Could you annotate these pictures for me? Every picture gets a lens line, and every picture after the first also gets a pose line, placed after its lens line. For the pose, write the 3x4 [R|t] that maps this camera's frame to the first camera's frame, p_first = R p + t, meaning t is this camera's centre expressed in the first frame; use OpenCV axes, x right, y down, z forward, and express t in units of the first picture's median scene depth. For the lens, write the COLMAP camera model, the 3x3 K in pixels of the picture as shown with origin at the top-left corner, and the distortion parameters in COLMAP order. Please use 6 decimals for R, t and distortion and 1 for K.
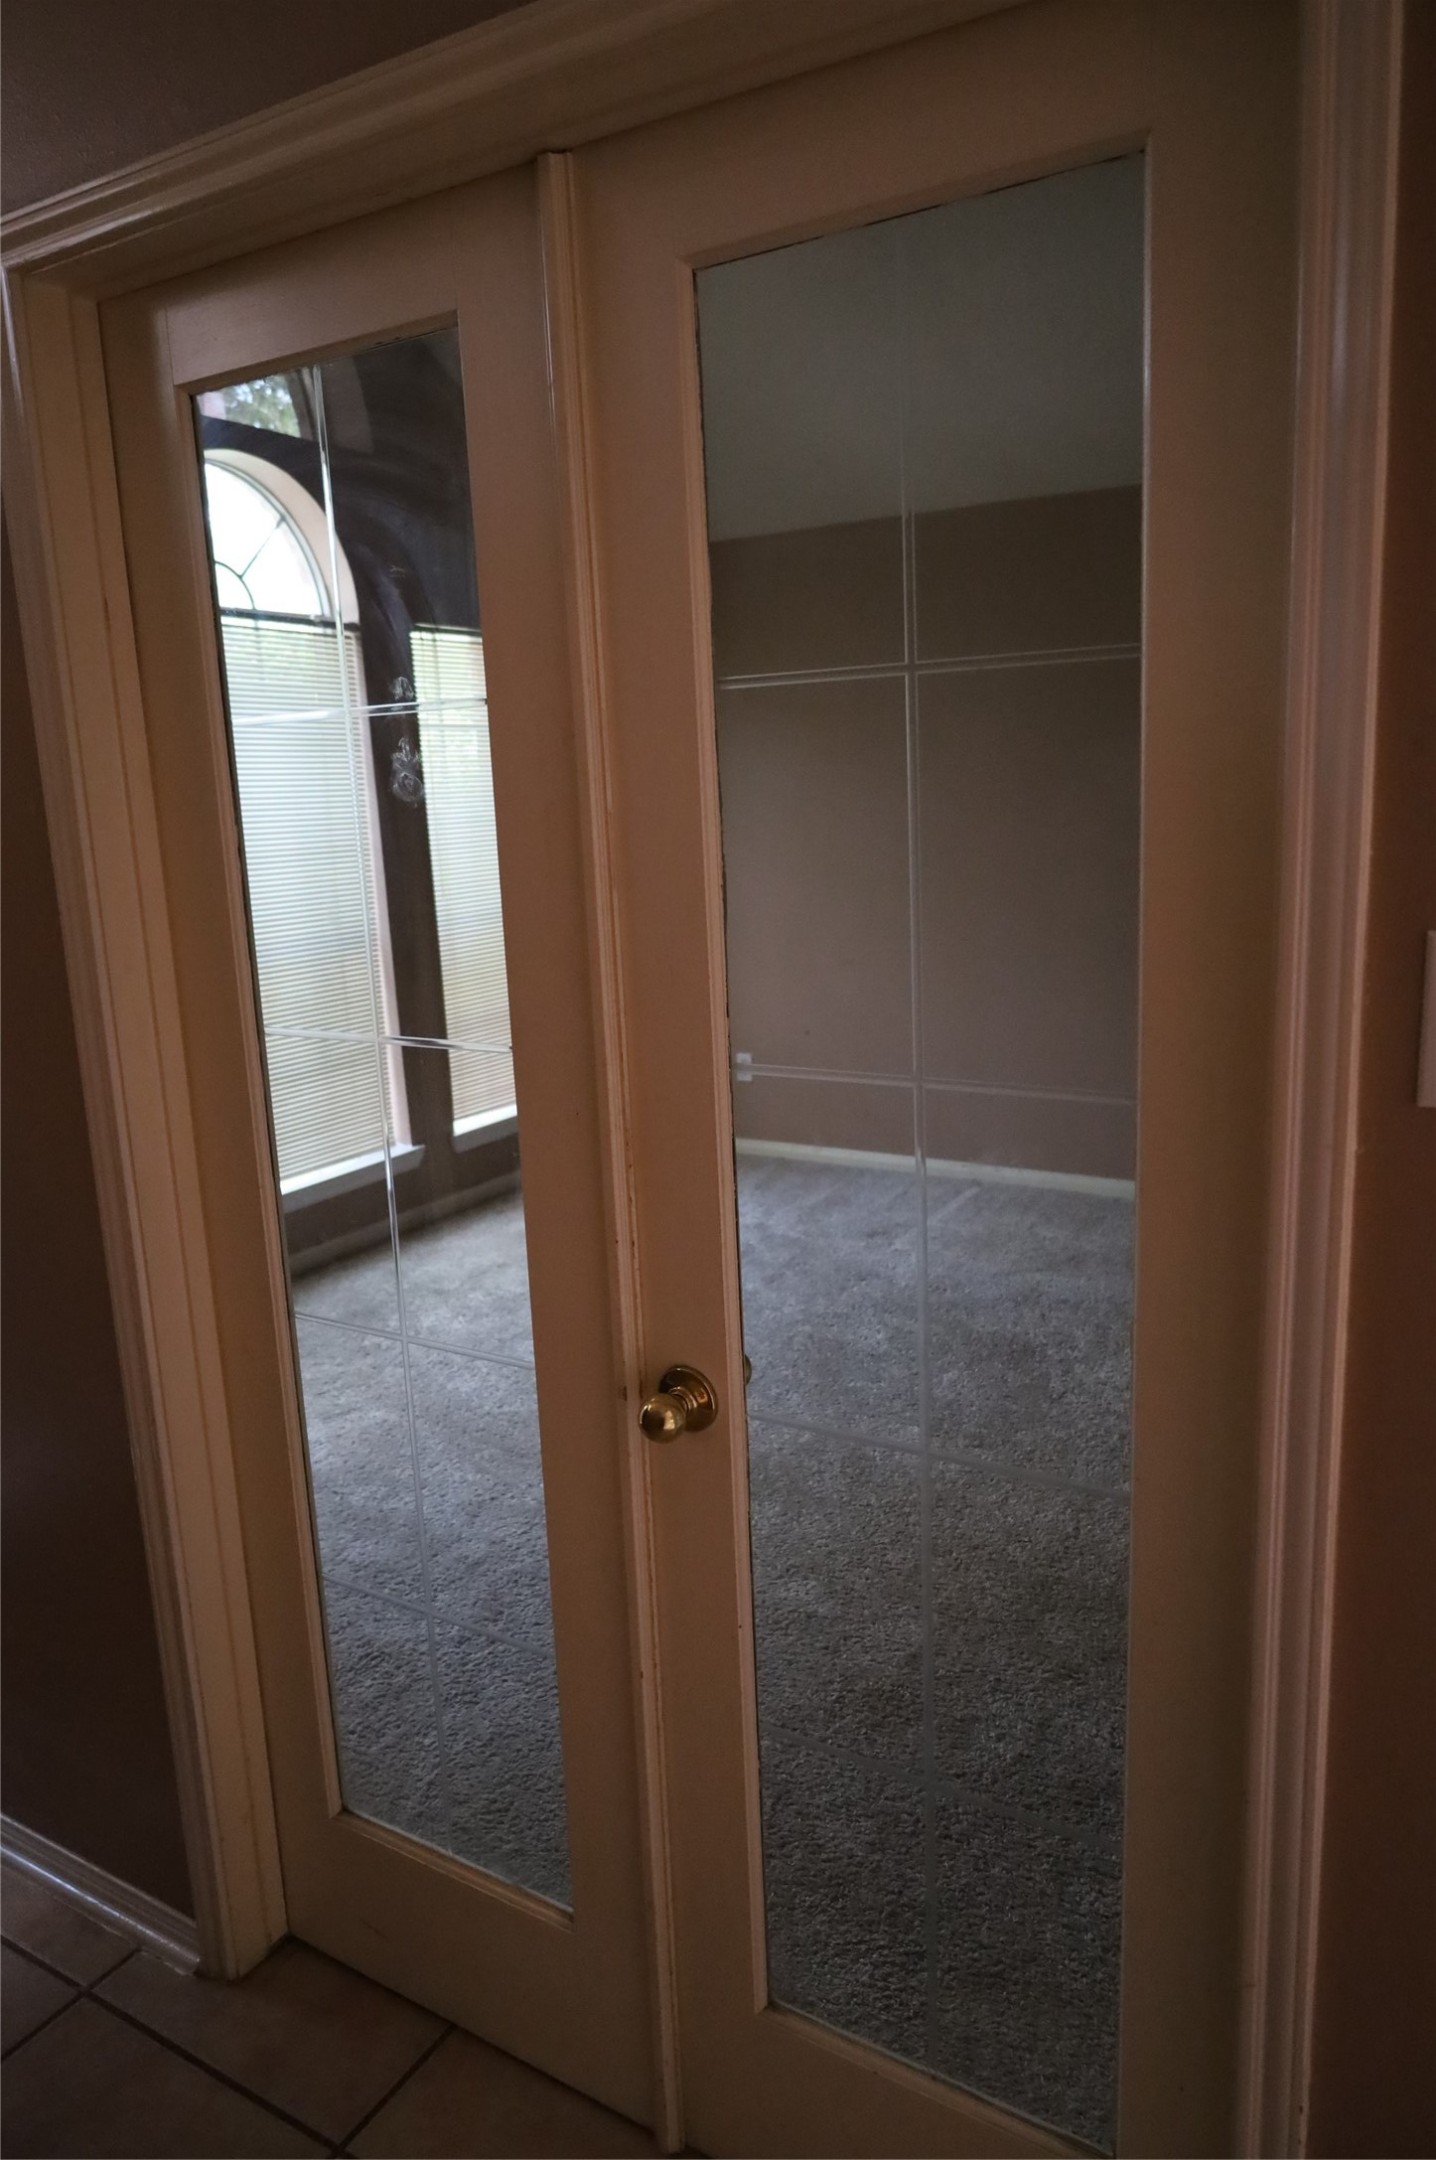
lens RADIAL K [[1466.1, 0, 718.0], [0, 1466.1, 1080.0], [0, 0, 1]] dist [-0.017285, 0.002219]
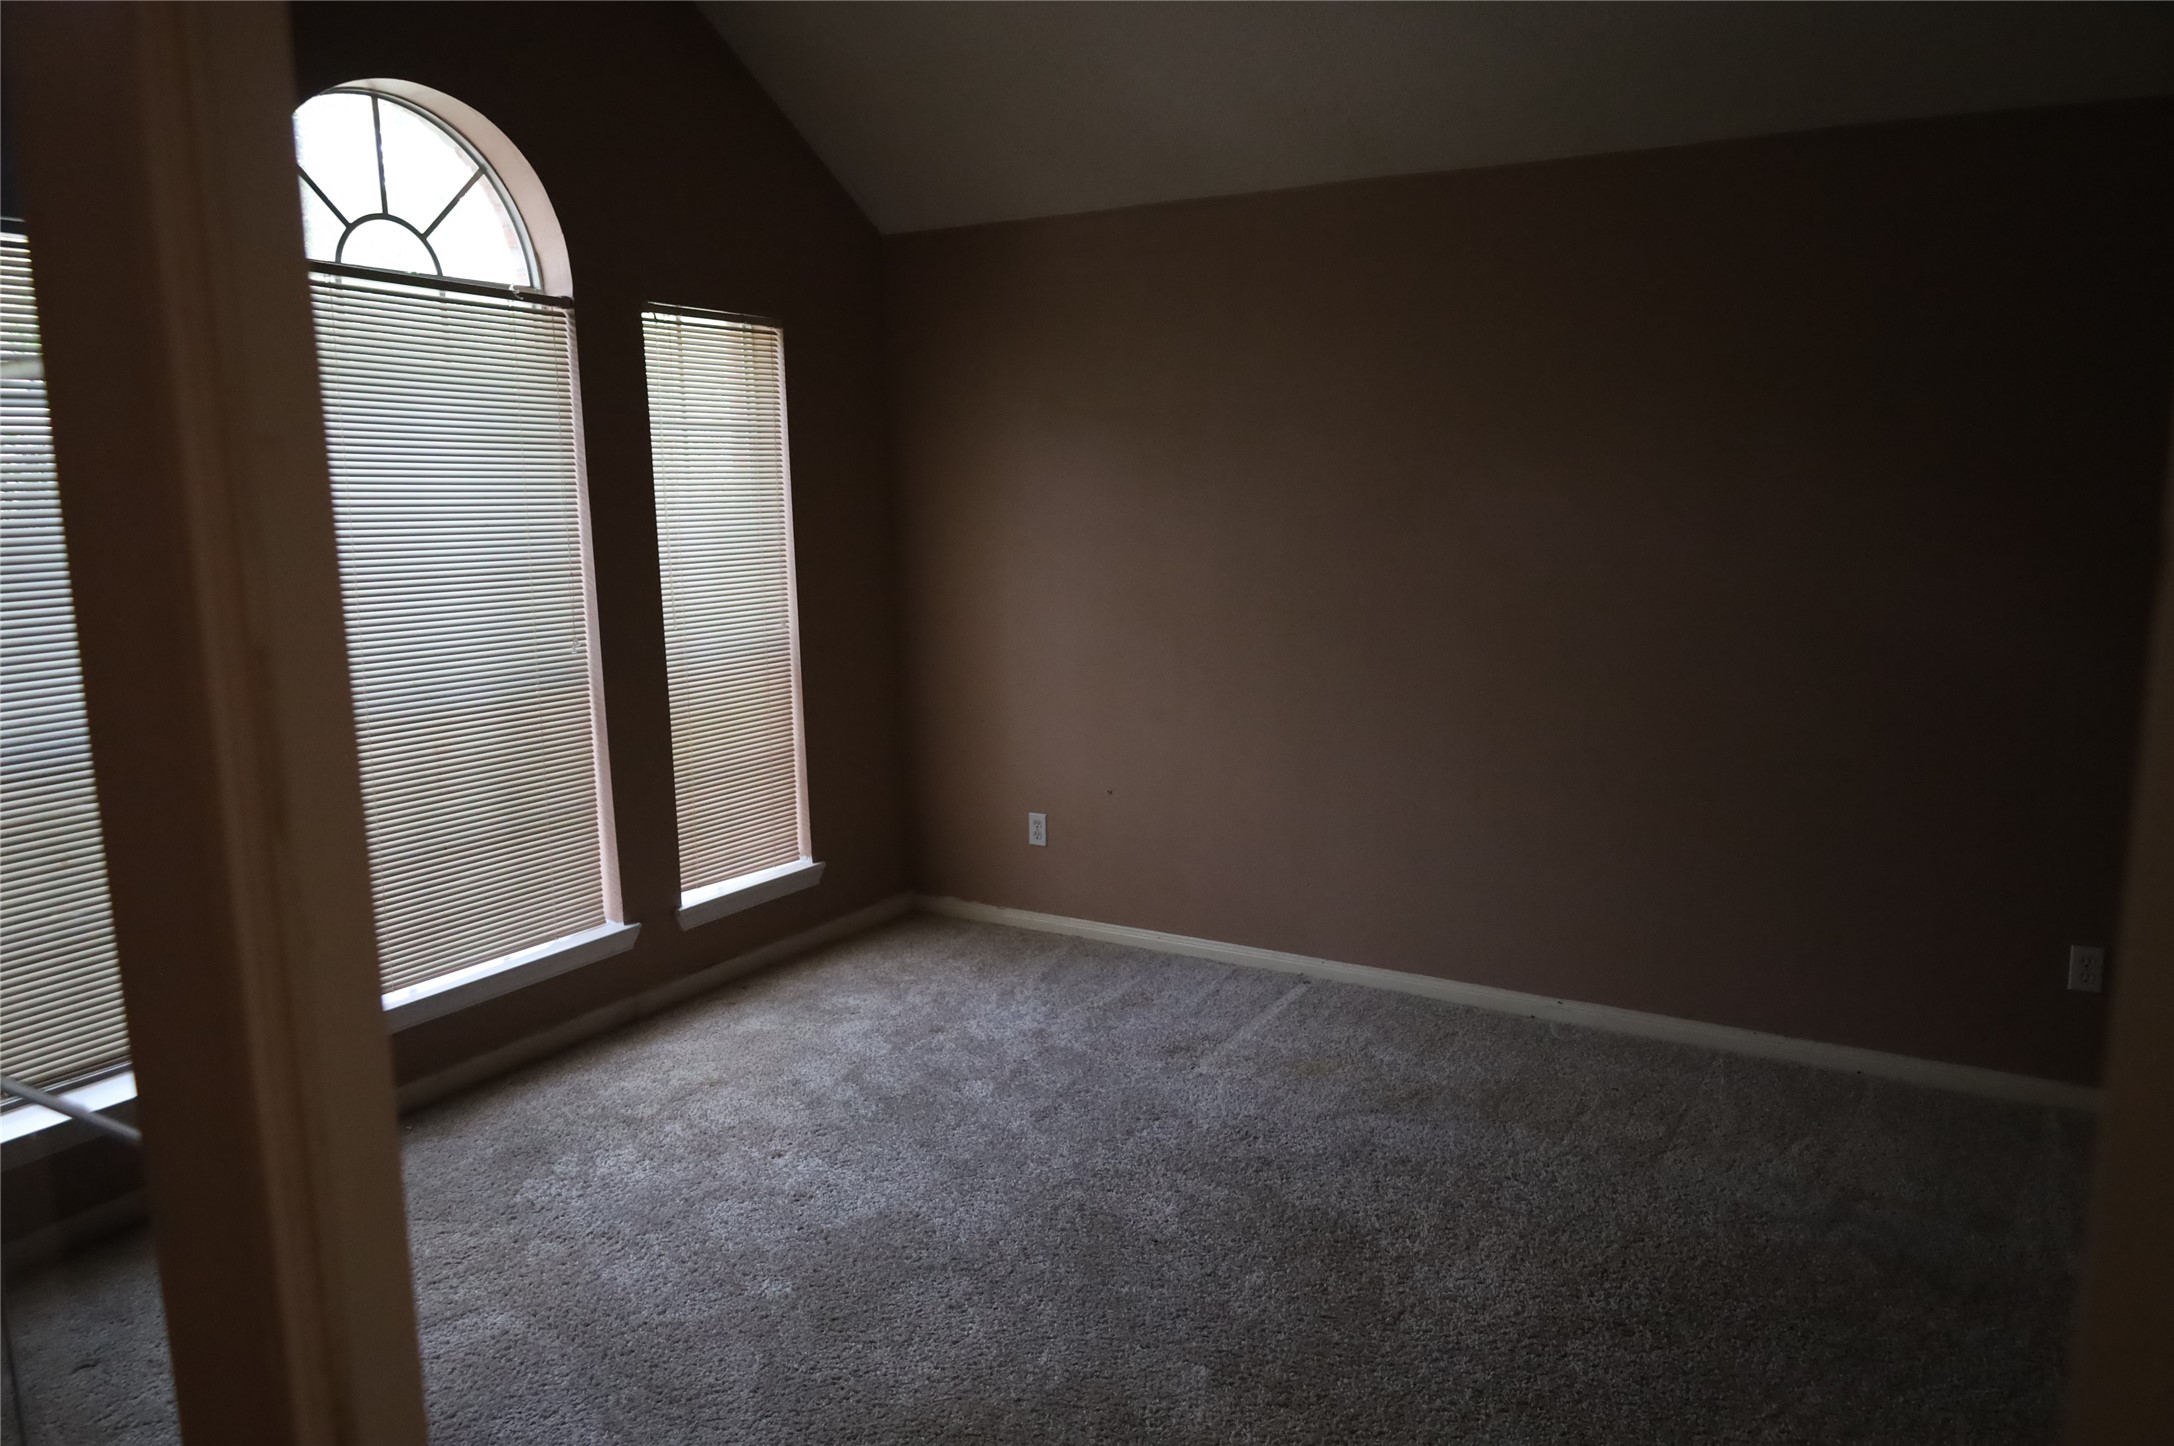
lens RADIAL K [[1475.6, 0, 1095.7], [0, 1475.6, 725.8], [0, 0, 1]] dist [-0.017285, 0.002219]
pose [[0.999463, 0.025033, 0.021164, 0.042956], [-0.024142, 0.998853, -0.041356, -0.044990], [-0.022175, 0.040823, 0.998920, 0.180359]]
